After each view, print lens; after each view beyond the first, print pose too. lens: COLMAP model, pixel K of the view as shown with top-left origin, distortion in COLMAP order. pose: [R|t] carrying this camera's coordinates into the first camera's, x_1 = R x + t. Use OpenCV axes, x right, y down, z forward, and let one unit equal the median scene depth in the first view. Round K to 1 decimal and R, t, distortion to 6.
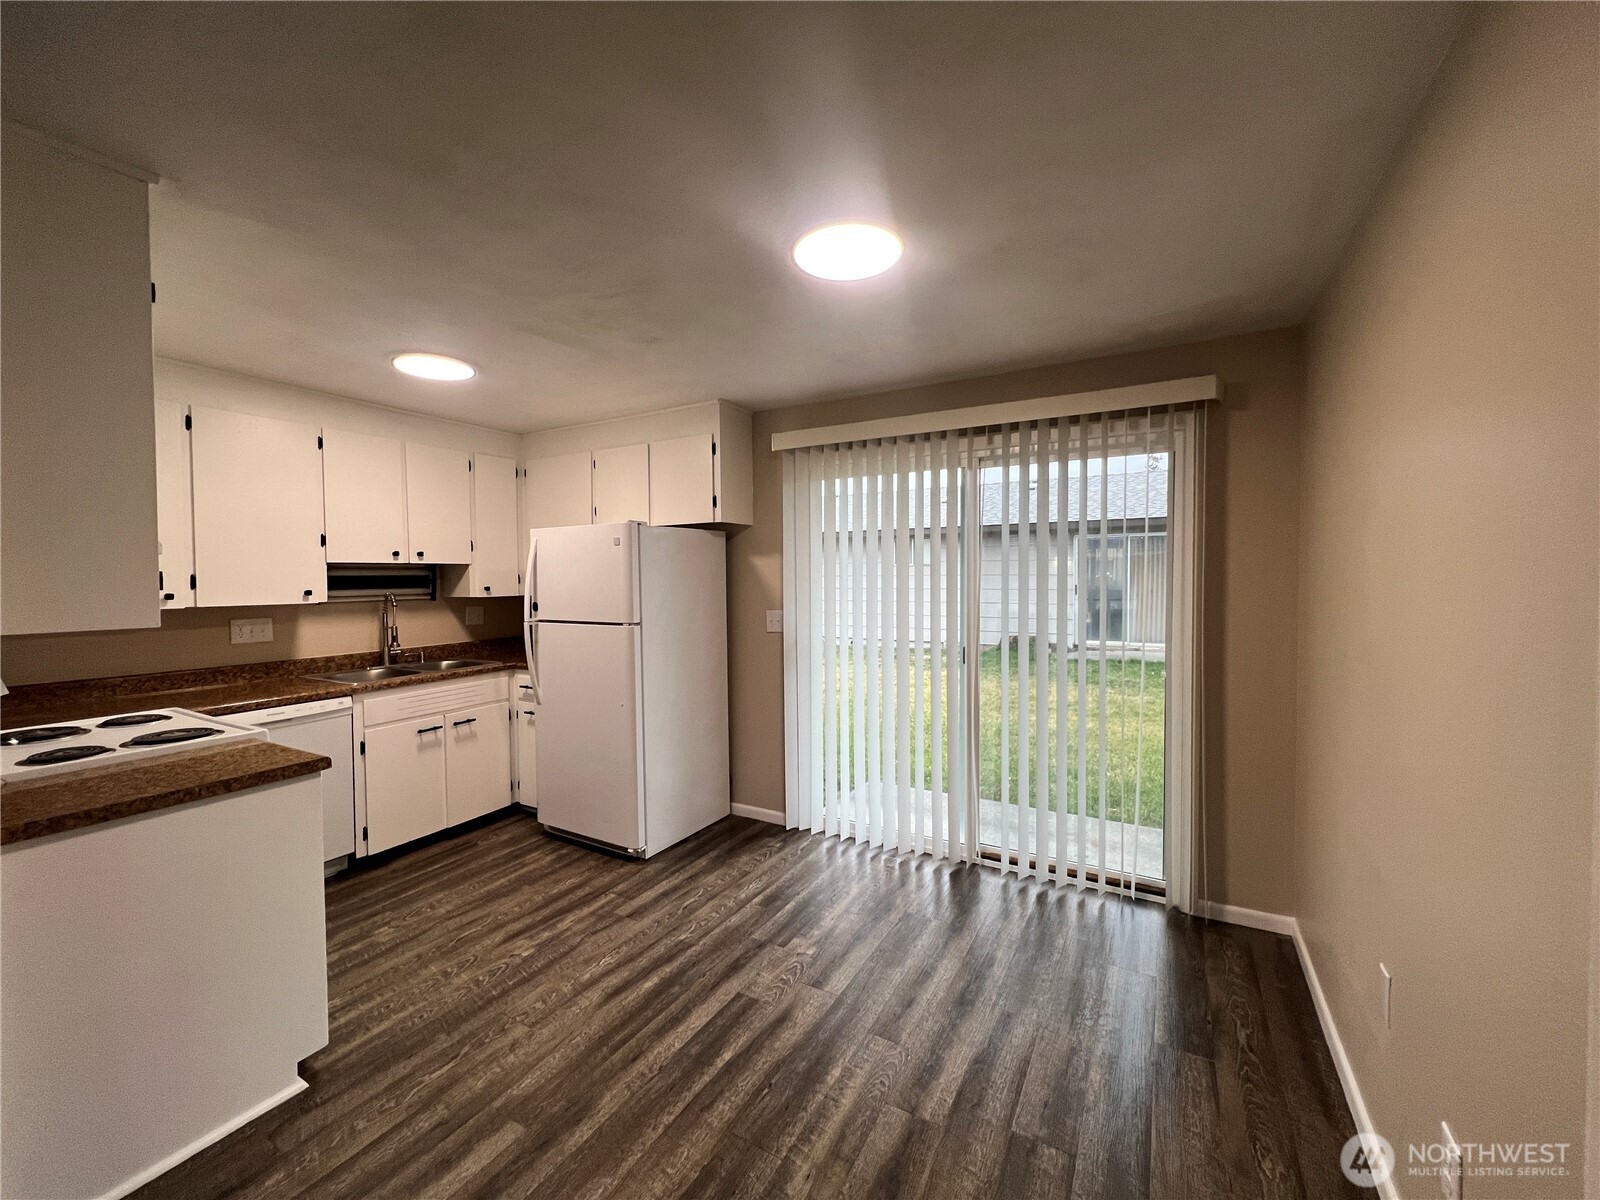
lens RADIAL K [[638.8, 0, 790.4], [0, 638.8, 596.6], [0, 0, 1]] dist [-0.003520, 0.001054]
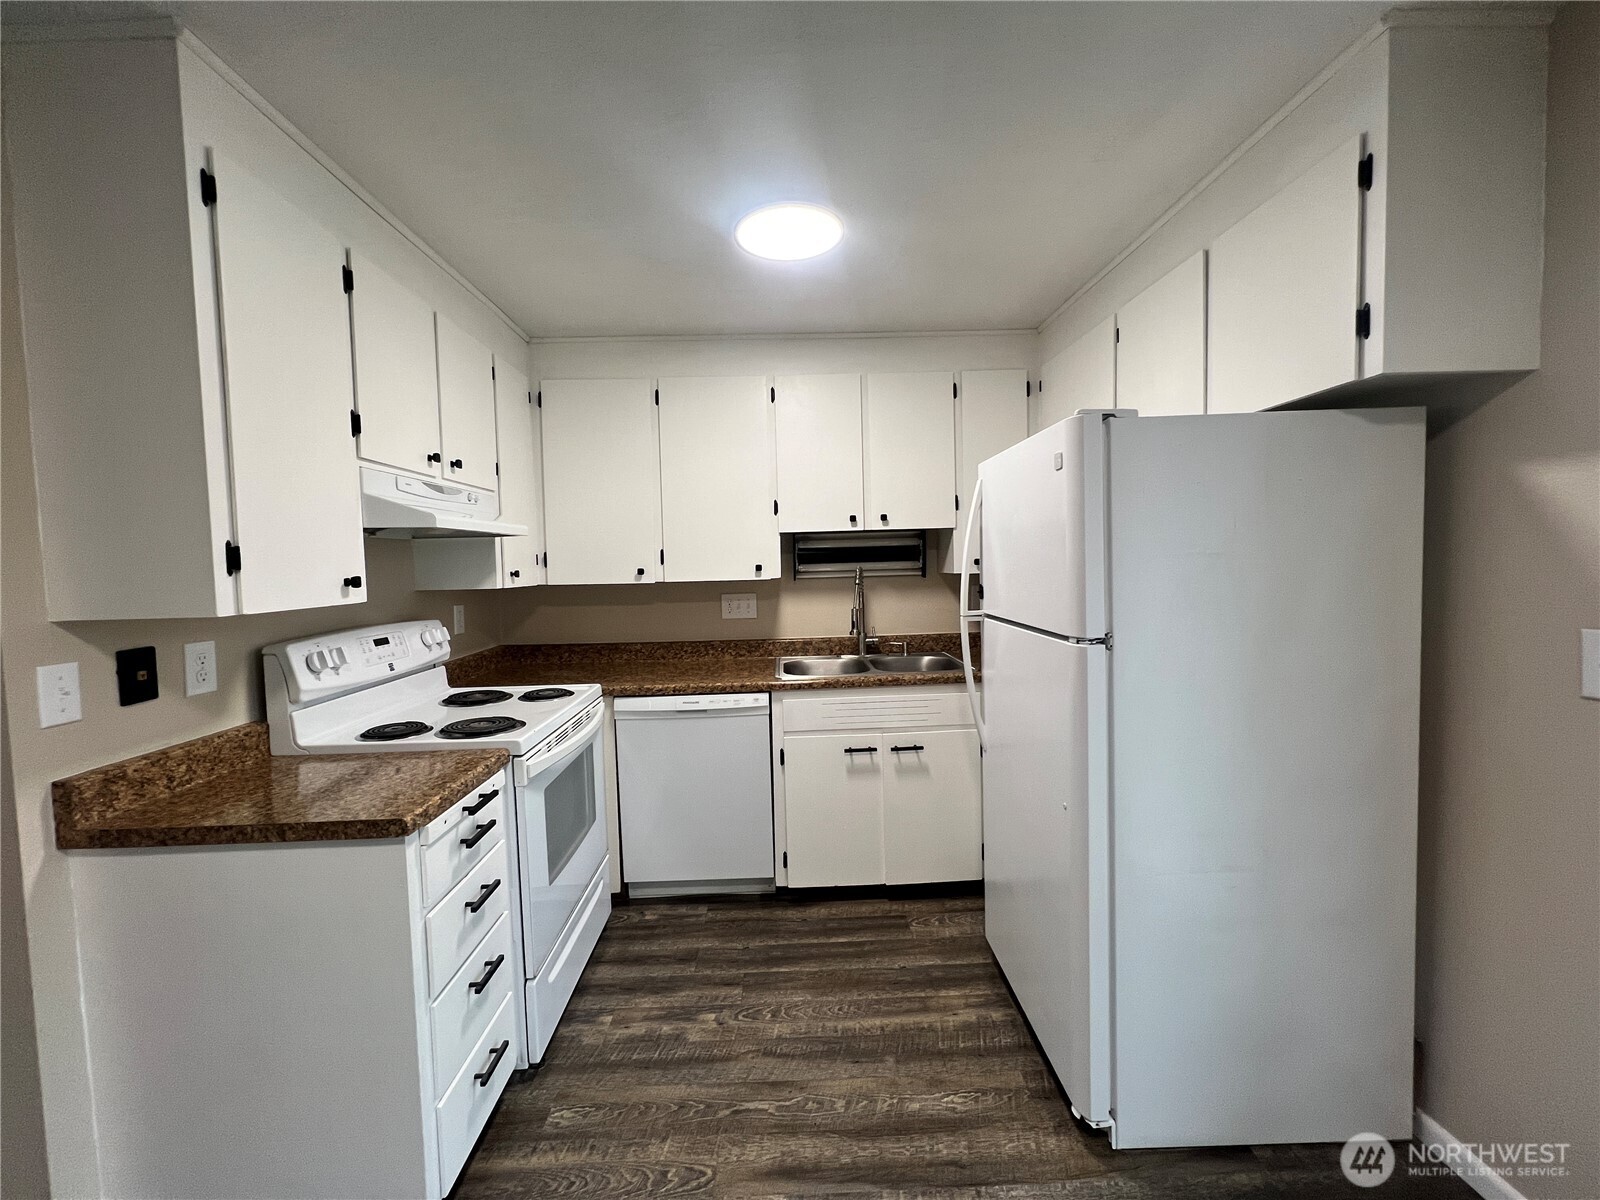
lens RADIAL K [[638.8, 0, 795.9], [0, 638.8, 594.8], [0, 0, 1]] dist [-0.003520, 0.001054]
pose [[0.526722, 0.040591, -0.849068, 0.026357], [-0.004467, 0.998978, 0.044986, -0.008128], [0.850026, -0.019903, 0.526365, 0.538036]]
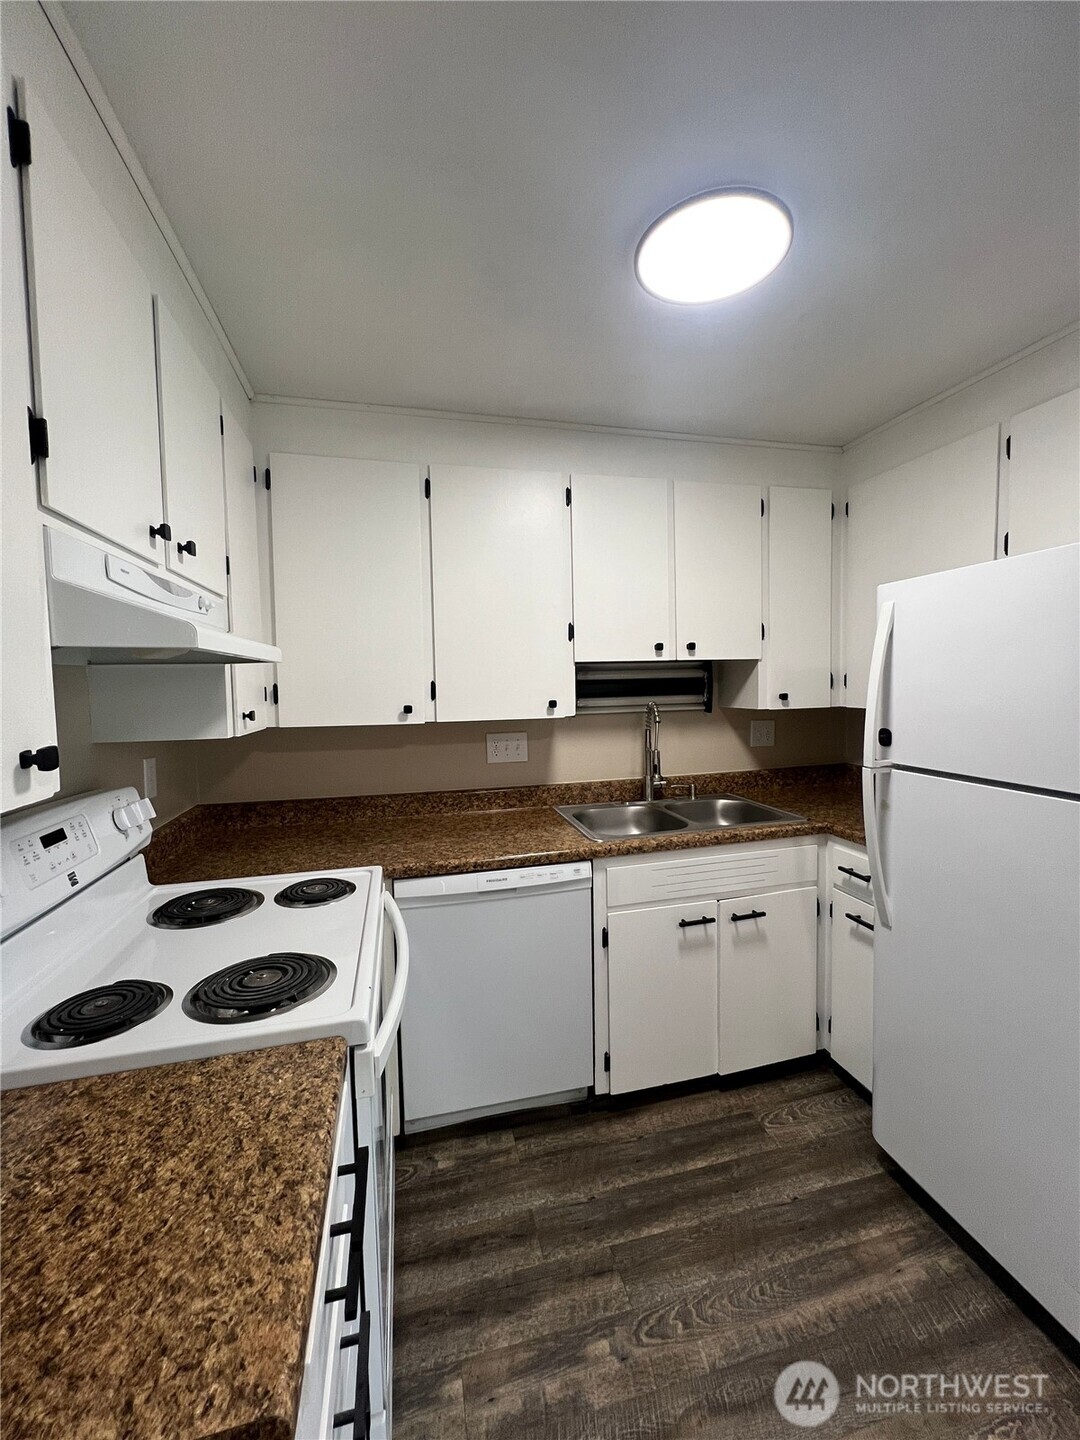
lens RADIAL K [[574.9, 0, 545.9], [0, 574.9, 715.3], [0, 0, 1]] dist [-0.003520, 0.001054]
pose [[0.698851, 0.035918, -0.714365, -0.267655], [-0.007305, 0.999045, 0.043085, -0.020090], [0.715230, -0.024892, 0.698446, 0.495777]]
